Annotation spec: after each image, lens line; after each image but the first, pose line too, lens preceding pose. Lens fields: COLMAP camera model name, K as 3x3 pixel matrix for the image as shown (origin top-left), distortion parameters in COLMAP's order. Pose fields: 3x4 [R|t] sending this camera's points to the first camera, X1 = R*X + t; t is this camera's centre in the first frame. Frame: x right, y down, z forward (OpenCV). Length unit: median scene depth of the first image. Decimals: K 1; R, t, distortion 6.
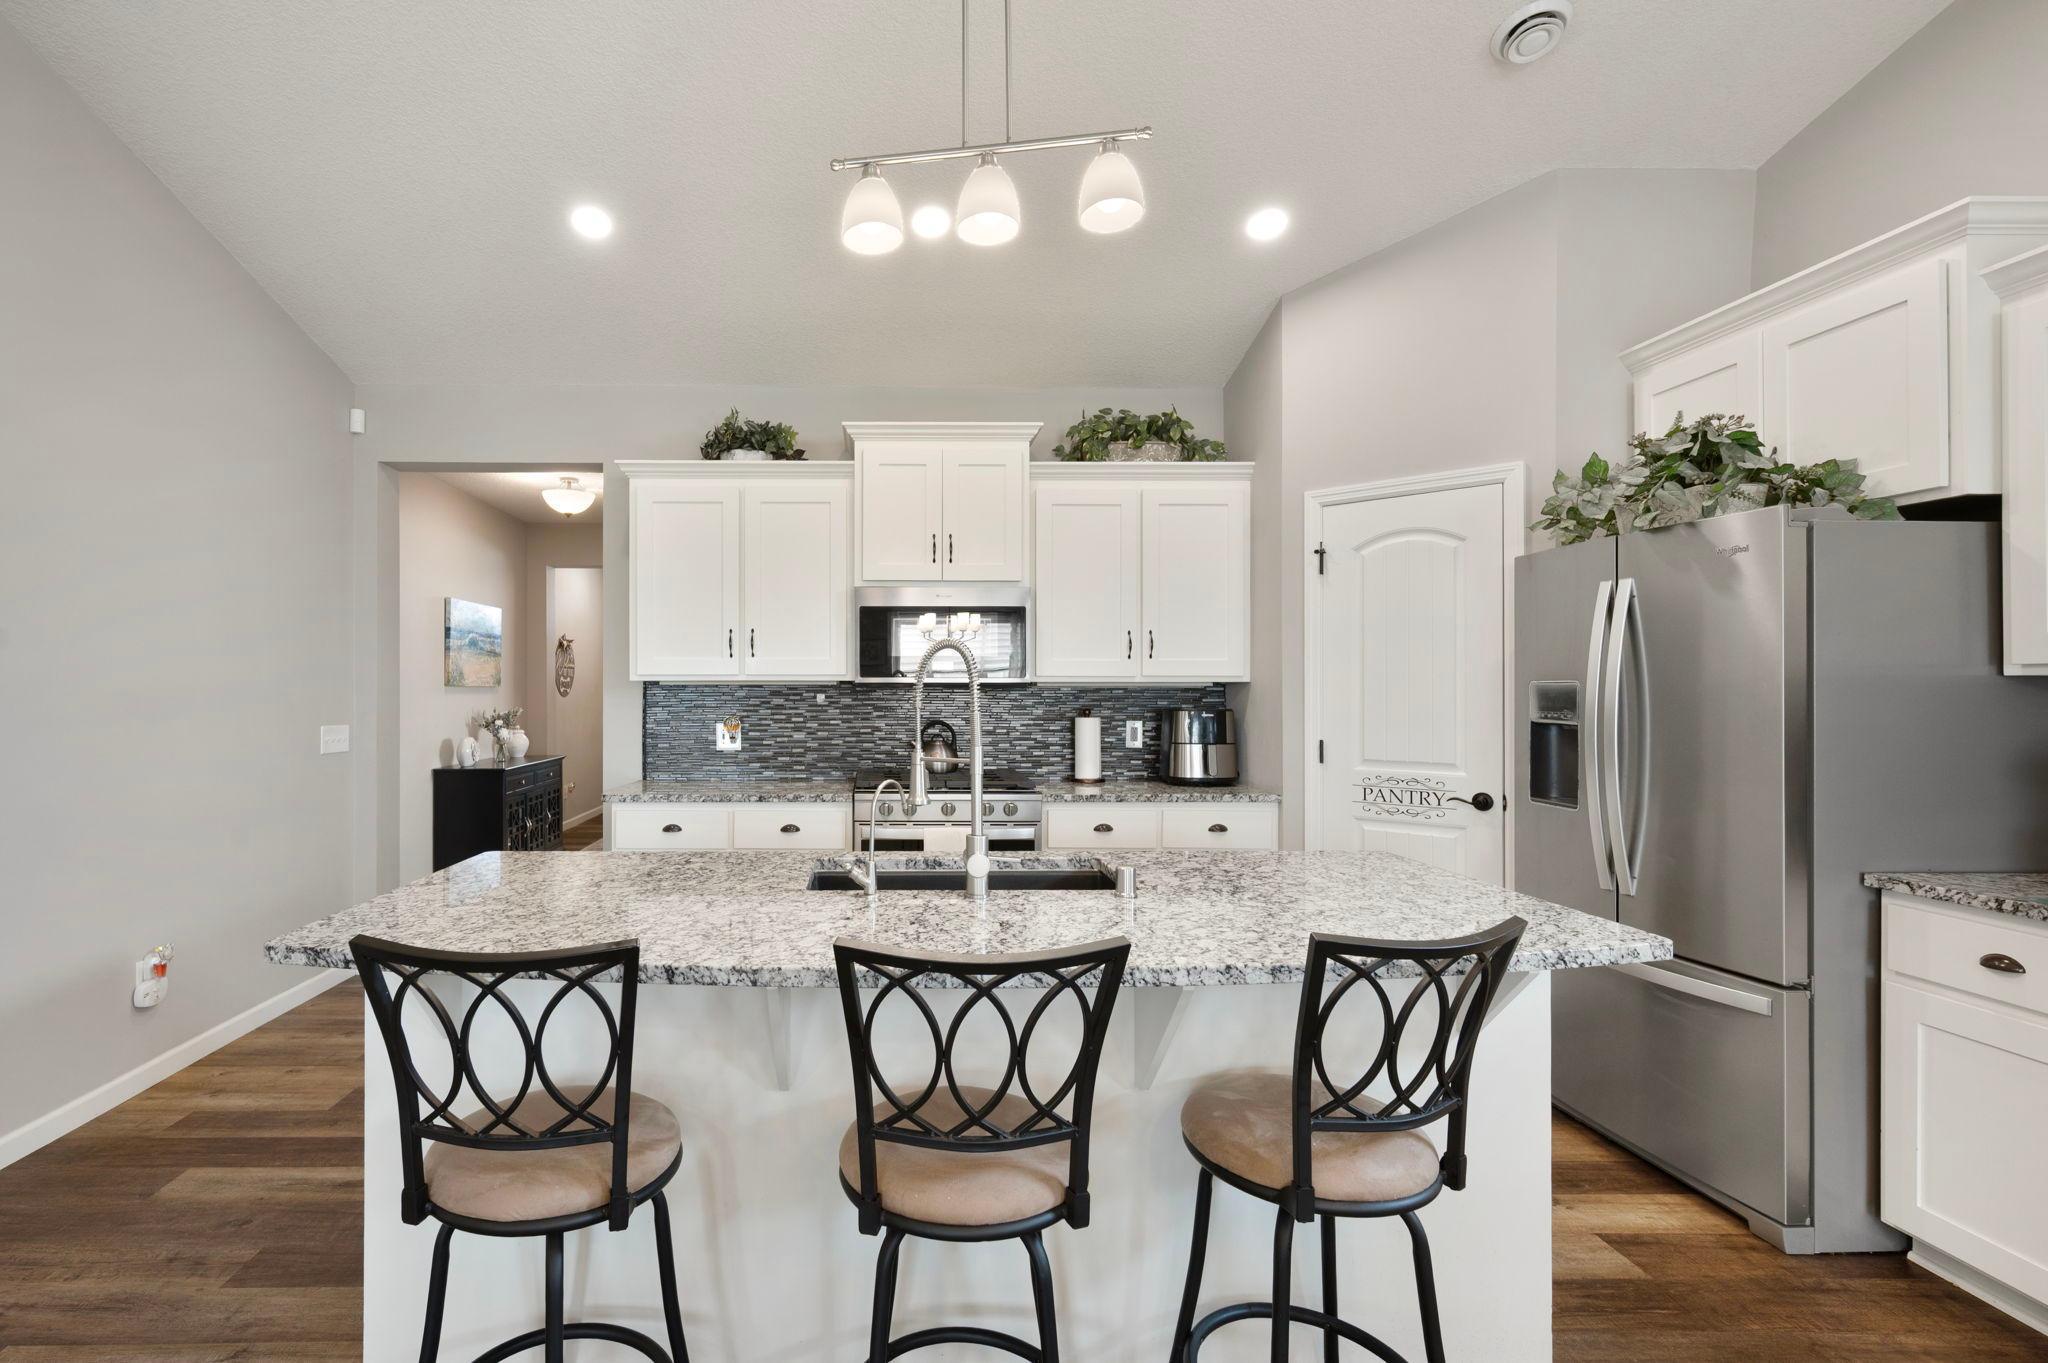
lens RADIAL K [[928.6, 0, 910.4], [0, 928.6, 686.2], [0, 0, 1]] dist [-0.000933, 0.000116]
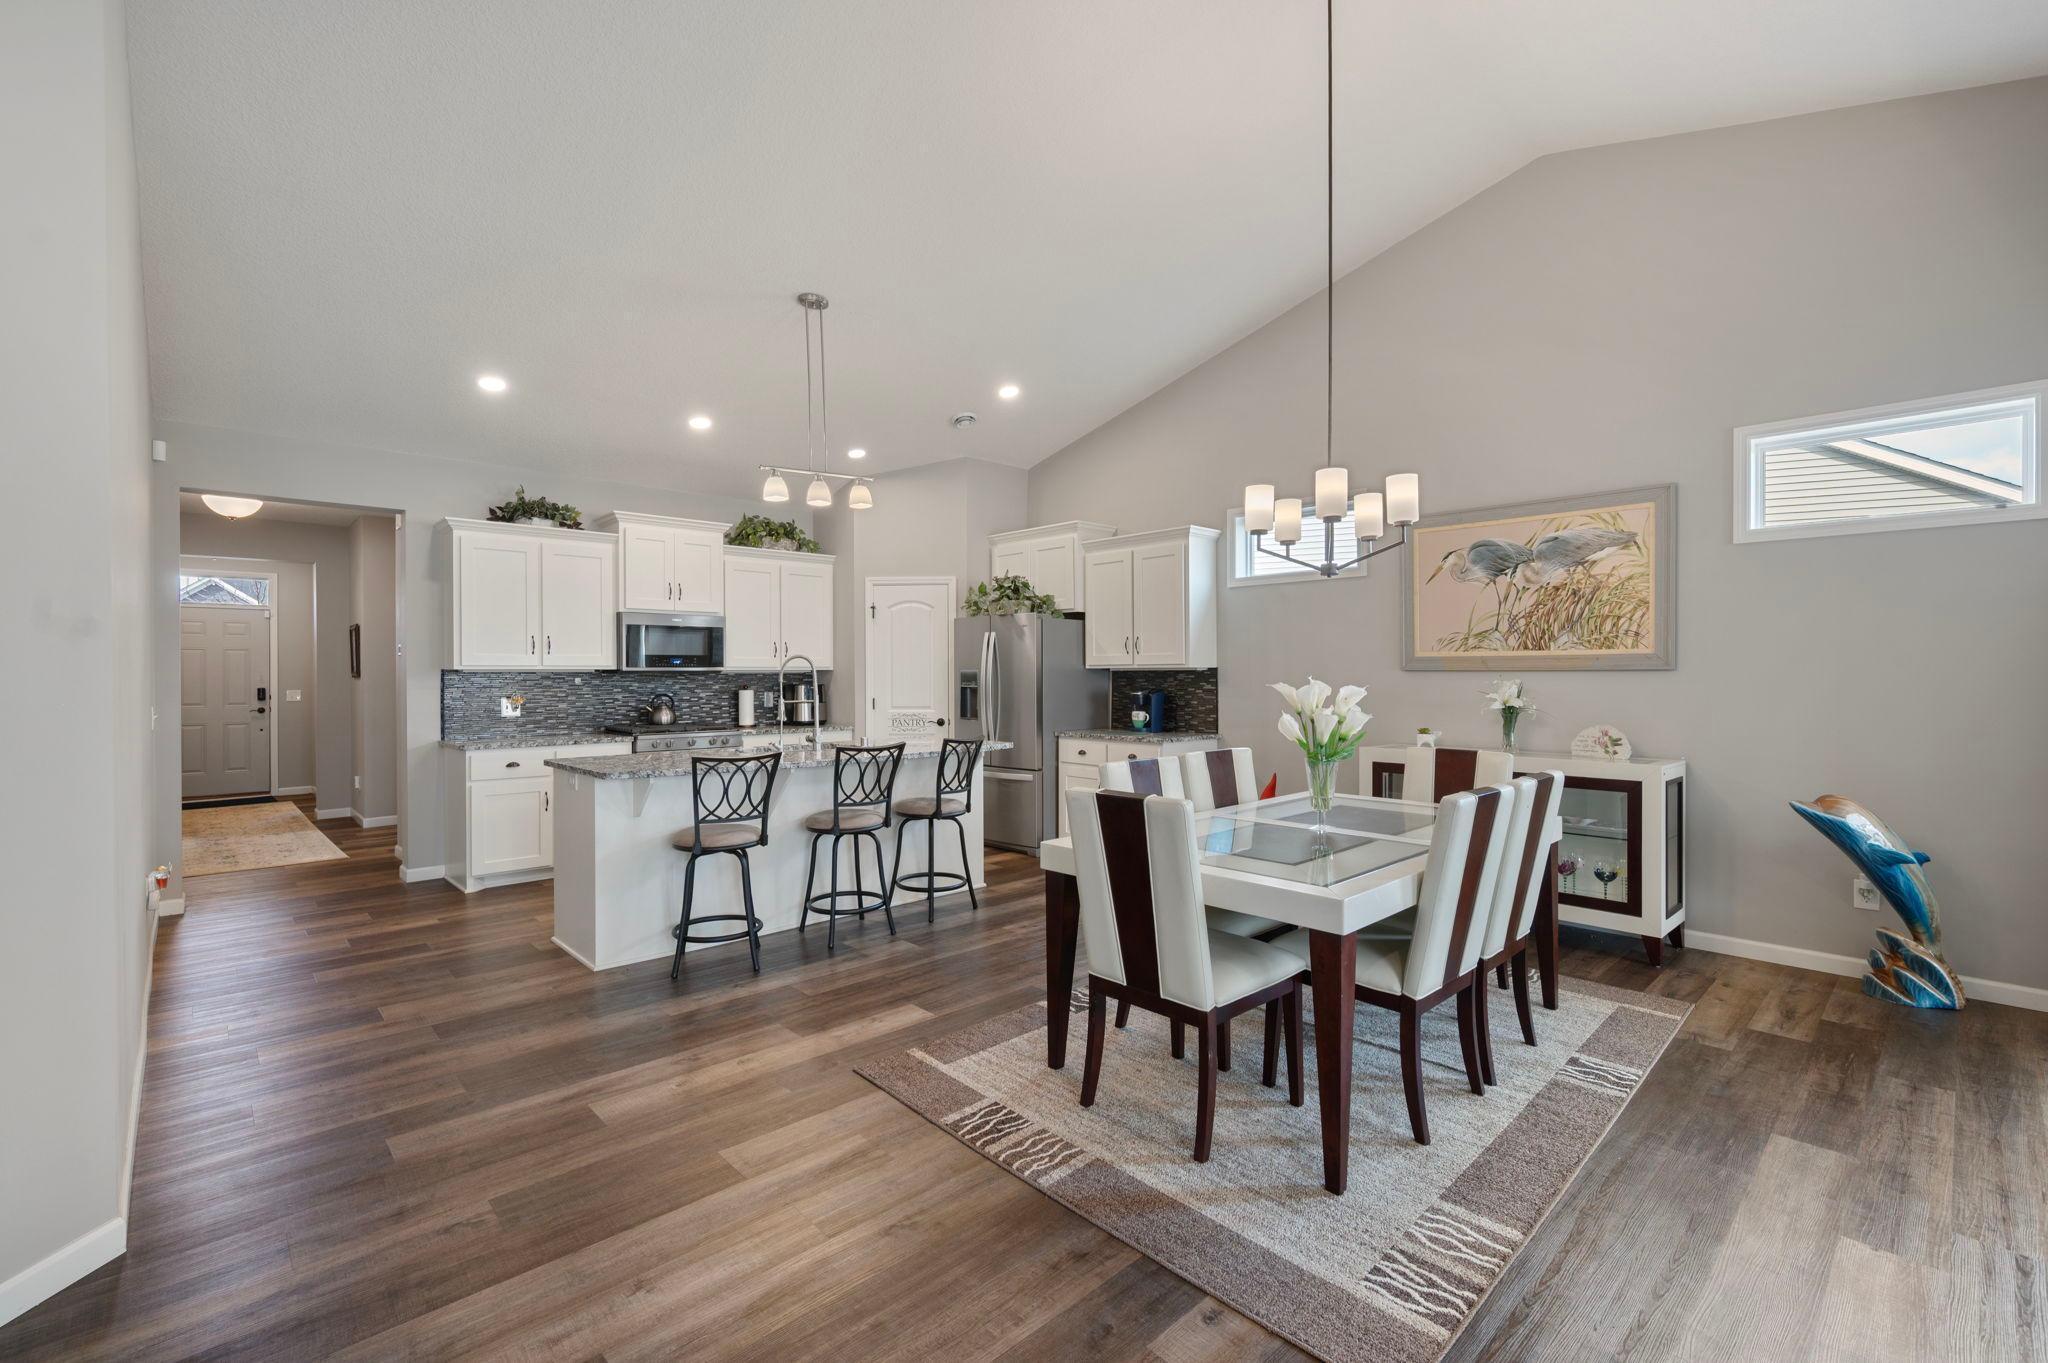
lens RADIAL K [[885.1, 0, 1024.0], [0, 885.1, 681.5], [0, 0, 1]] dist [-0.000385, 0.000056]
pose [[0.738463, -0.009515, 0.674226, -0.615056], [0.001215, 0.999918, 0.012781, -0.003909], [-0.674292, -0.008619, 0.738414, -0.658399]]
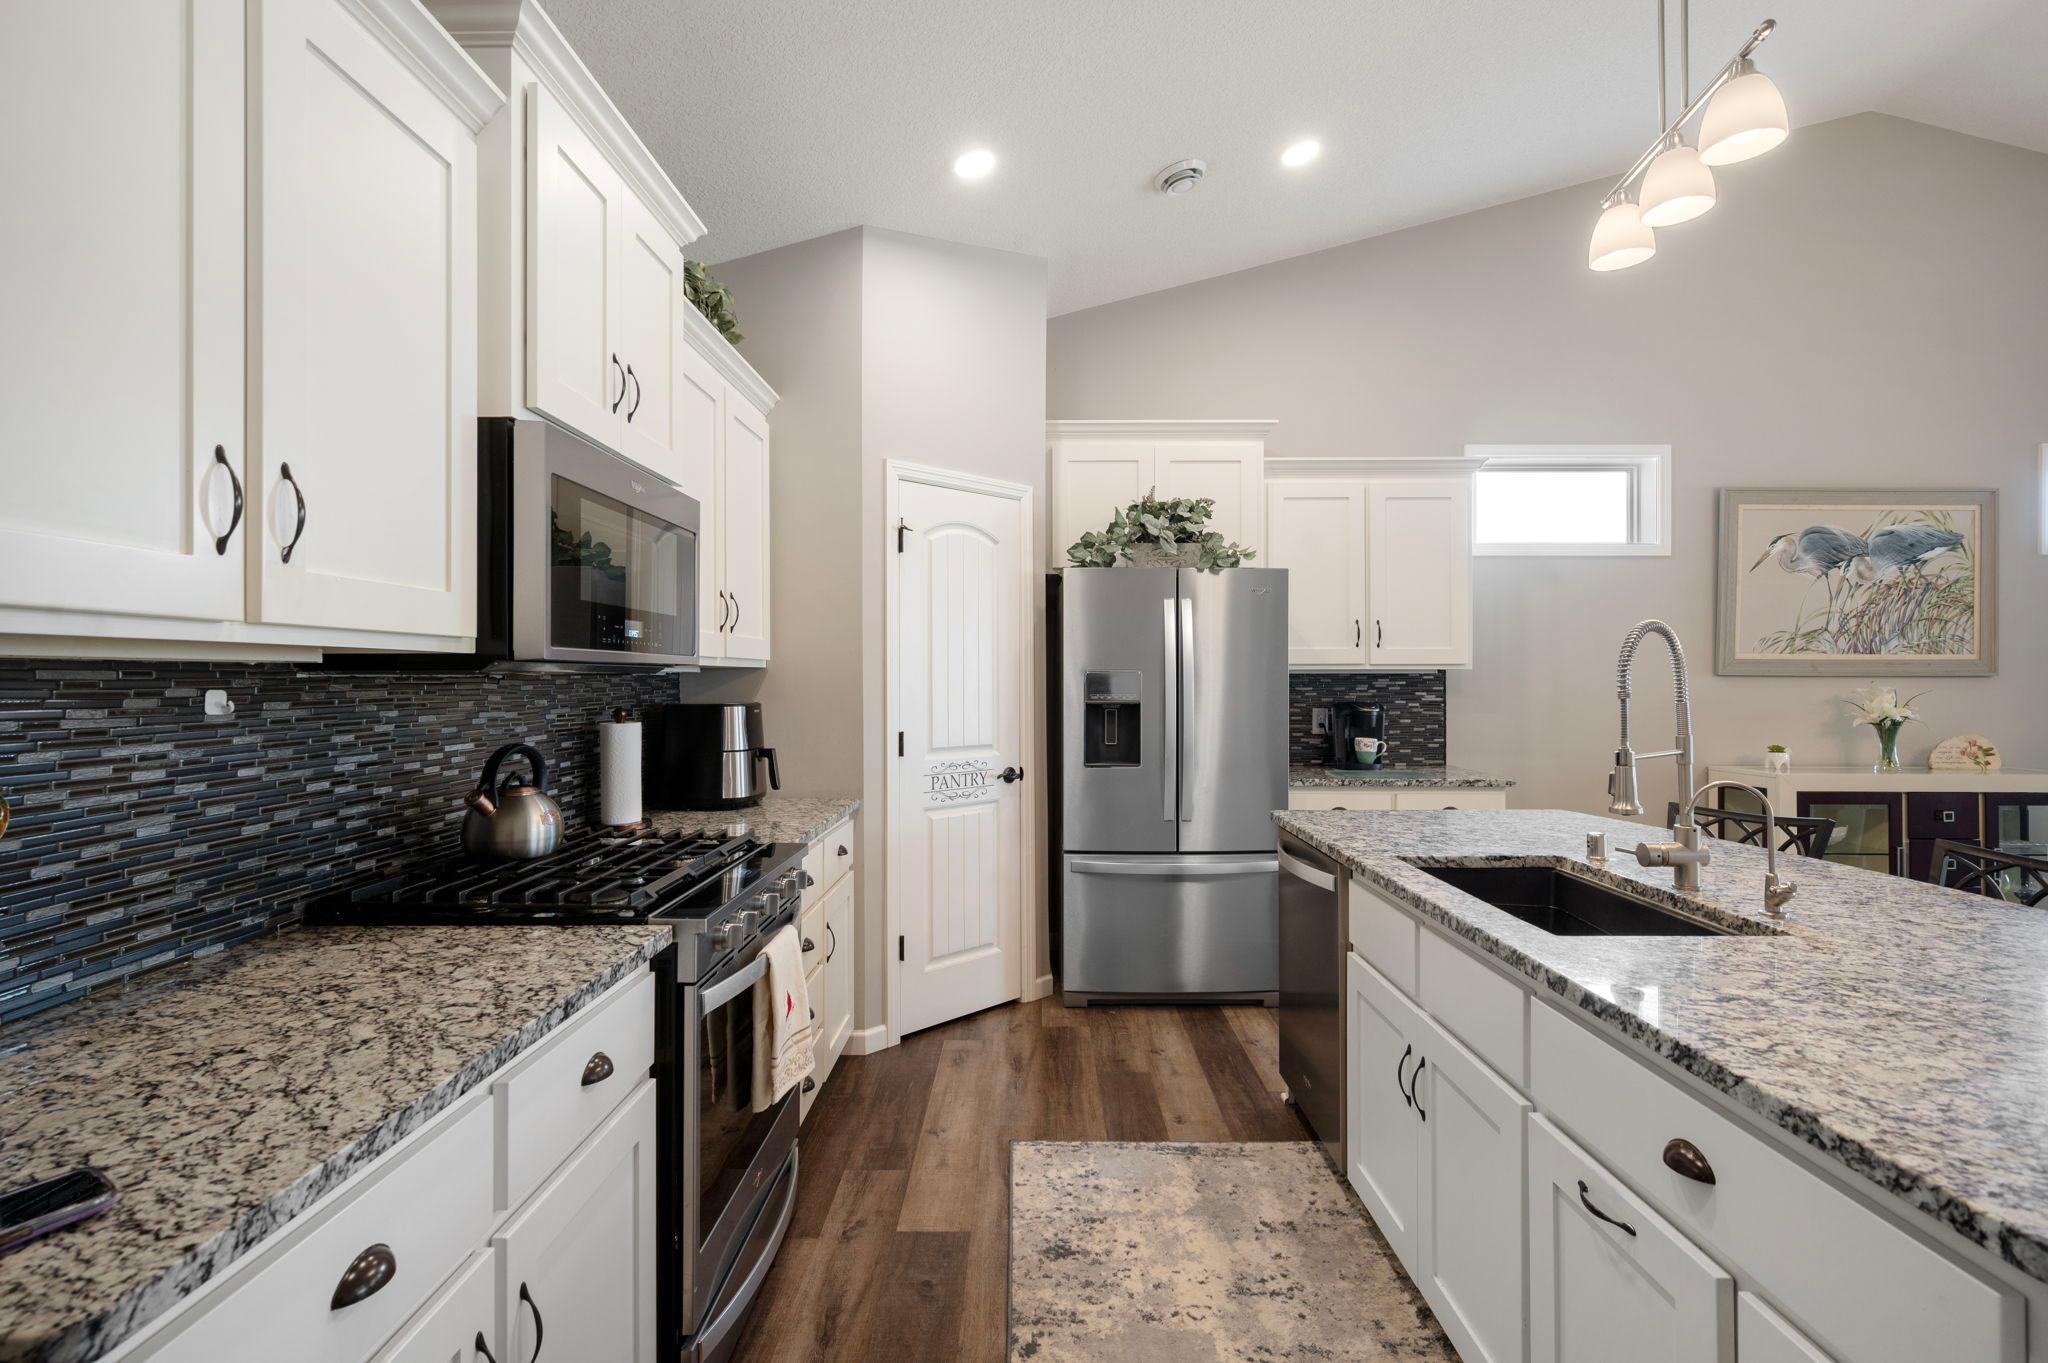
lens RADIAL K [[958.1, 0, 1024.0], [0, 958.1, 681.5], [0, 0, 1]] dist [-0.002469, -0.000249]
pose [[0.025506, -0.003874, 0.999667, -0.484642], [-0.004081, 0.999984, 0.003979, 0.003349], [-0.999666, -0.004181, 0.025489, 0.811256]]
